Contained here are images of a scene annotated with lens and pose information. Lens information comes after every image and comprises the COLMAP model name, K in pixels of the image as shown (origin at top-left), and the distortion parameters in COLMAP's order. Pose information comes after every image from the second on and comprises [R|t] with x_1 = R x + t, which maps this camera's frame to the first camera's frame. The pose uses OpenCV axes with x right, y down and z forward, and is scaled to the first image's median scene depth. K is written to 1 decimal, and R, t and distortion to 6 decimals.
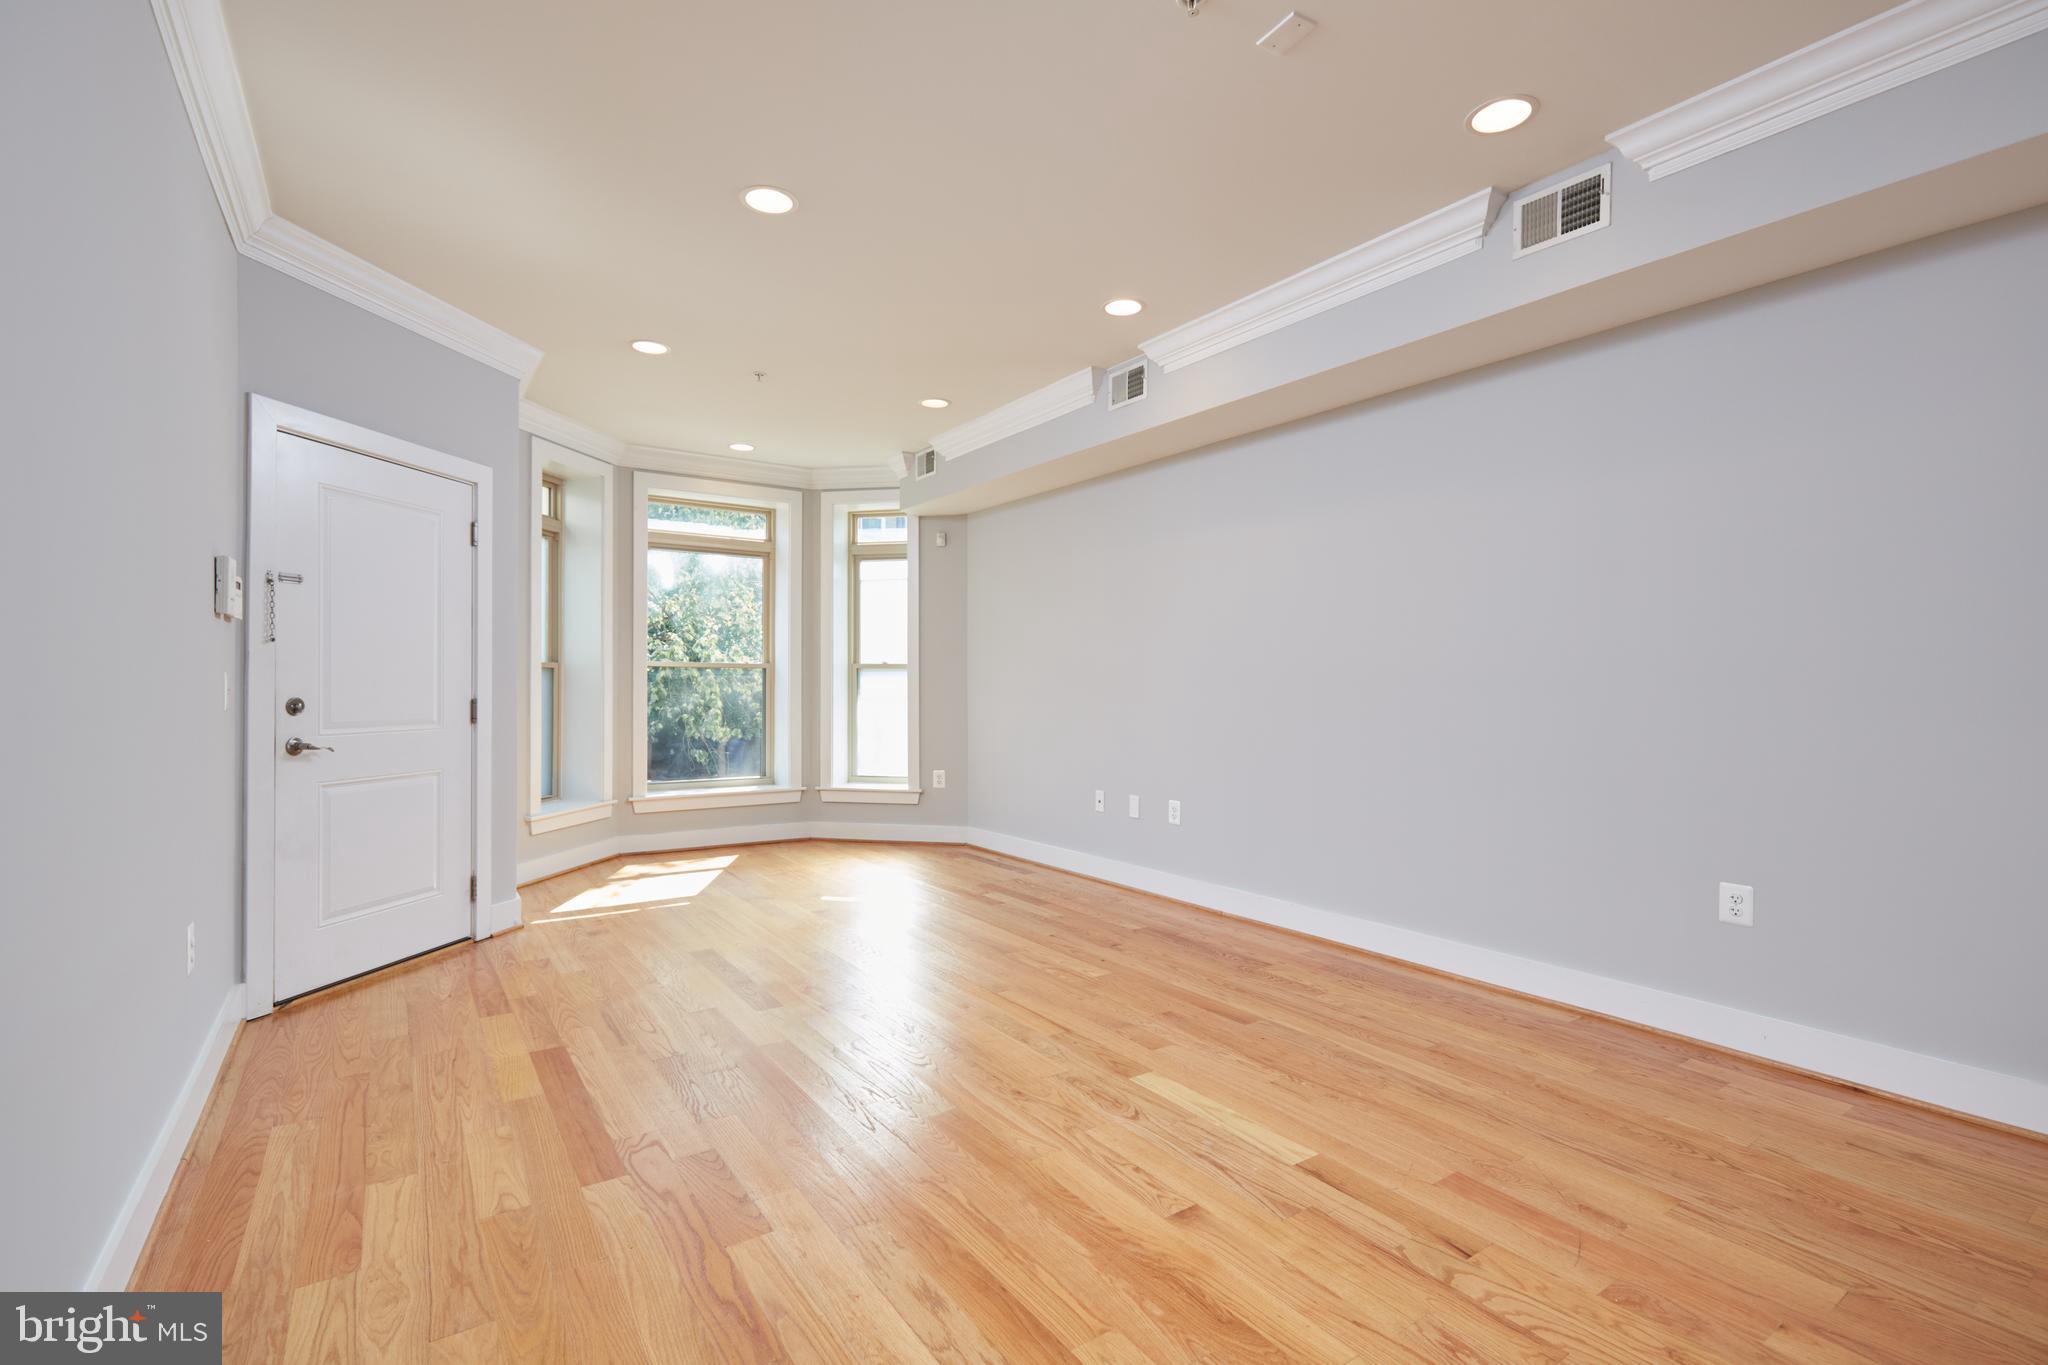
lens RADIAL K [[934.5, 0, 1028.7], [0, 934.5, 686.0], [0, 0, 1]] dist [0.004649, -0.001808]
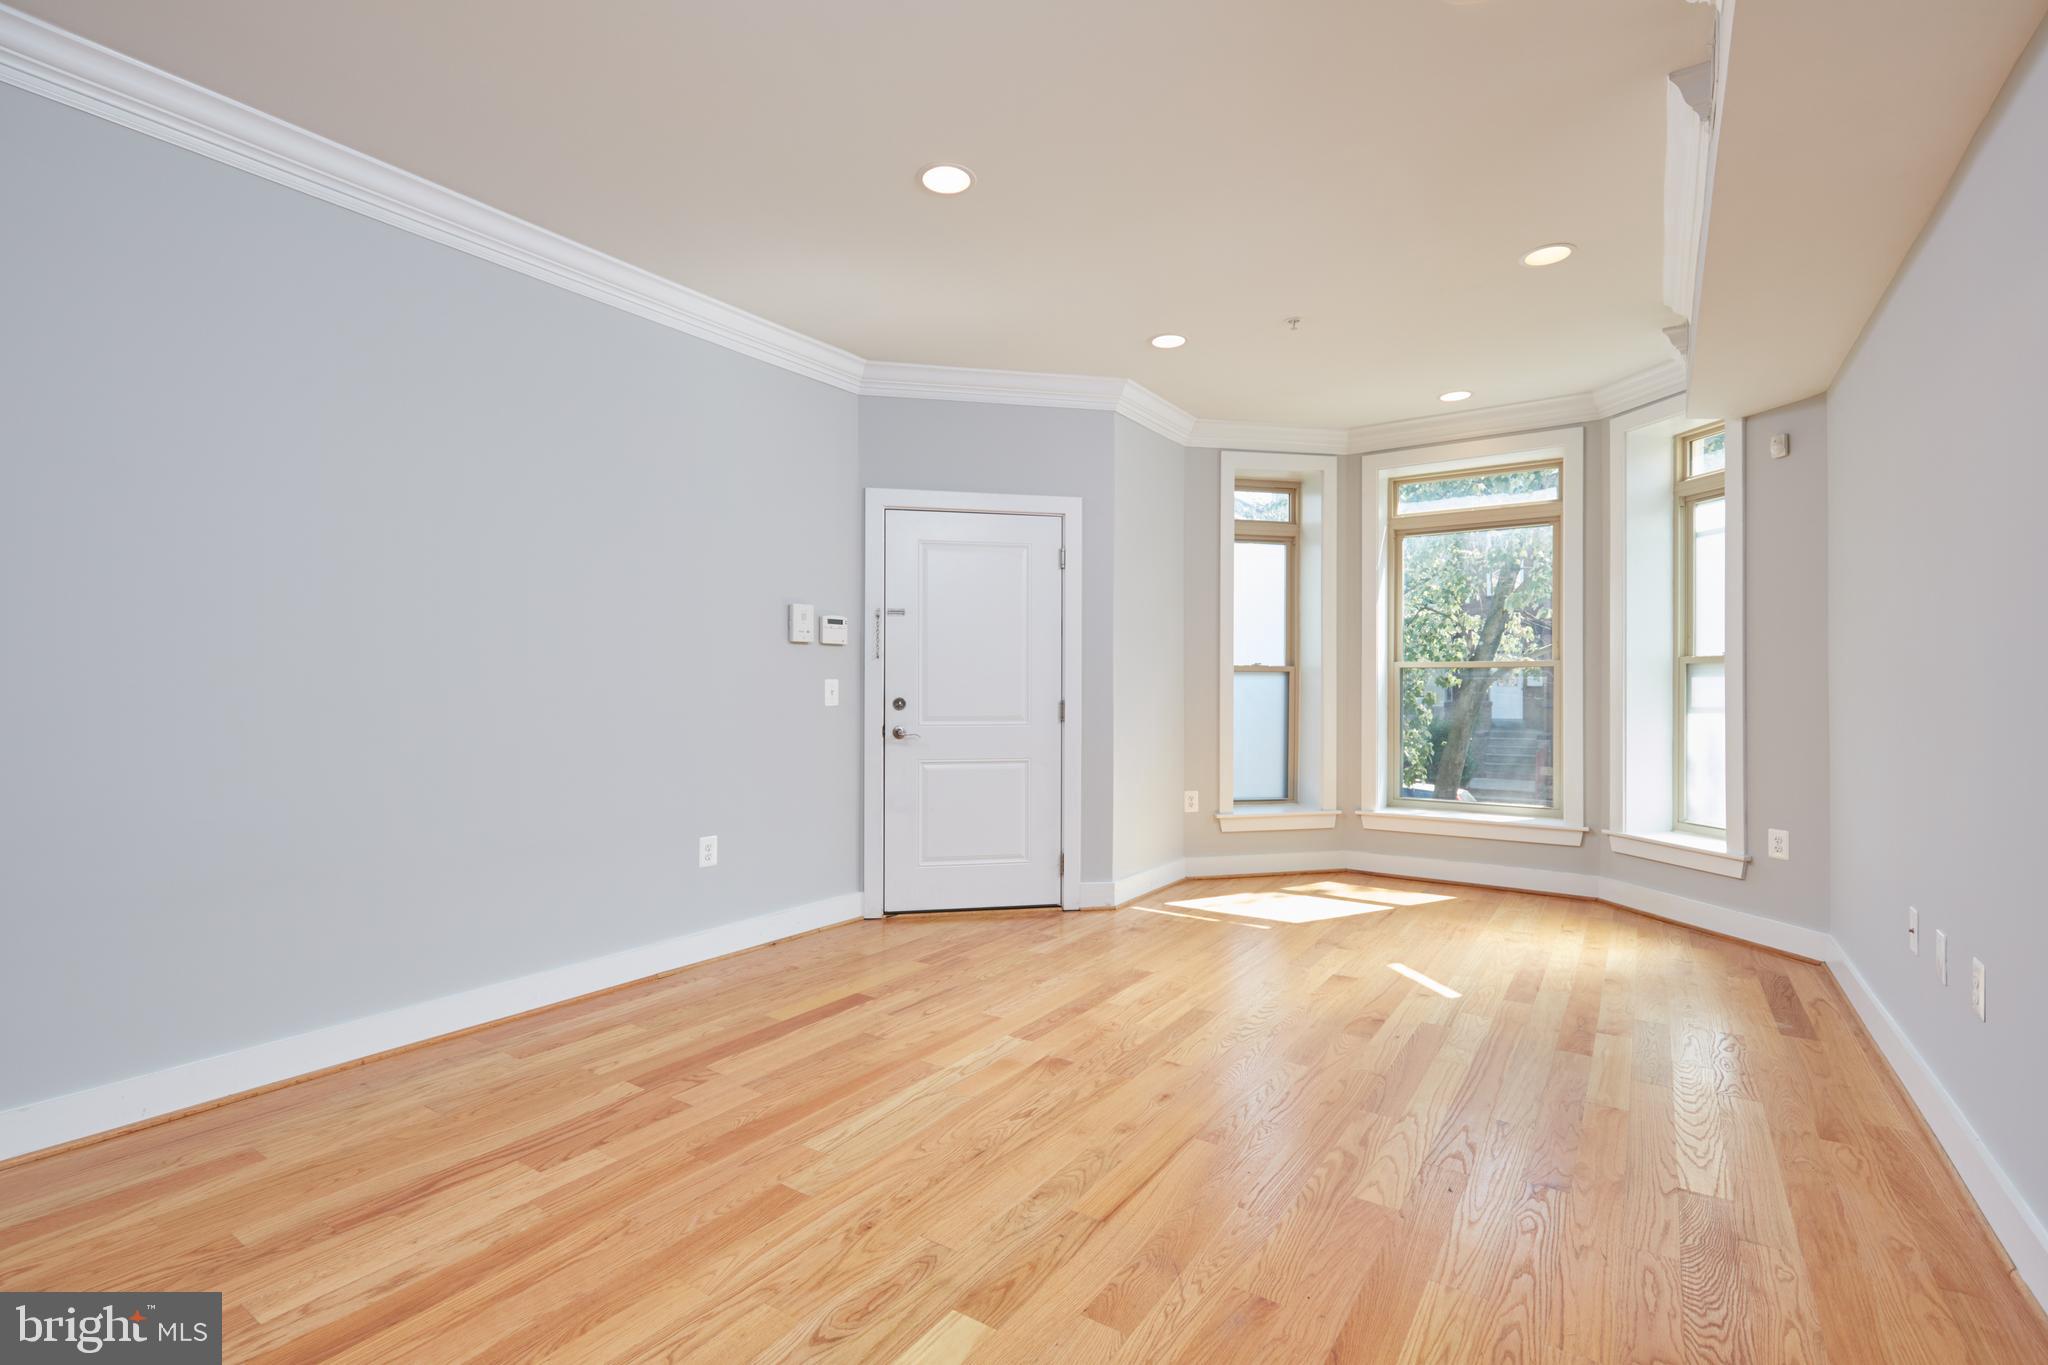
lens RADIAL K [[934.5, 0, 1025.7], [0, 934.5, 686.4], [0, 0, 1]] dist [0.004649, -0.001808]
pose [[0.370054, -0.003917, -0.929002, 0.456023], [-0.000912, 0.999989, -0.004580, 0.001735], [0.929010, 0.002542, 0.370047, 0.518464]]
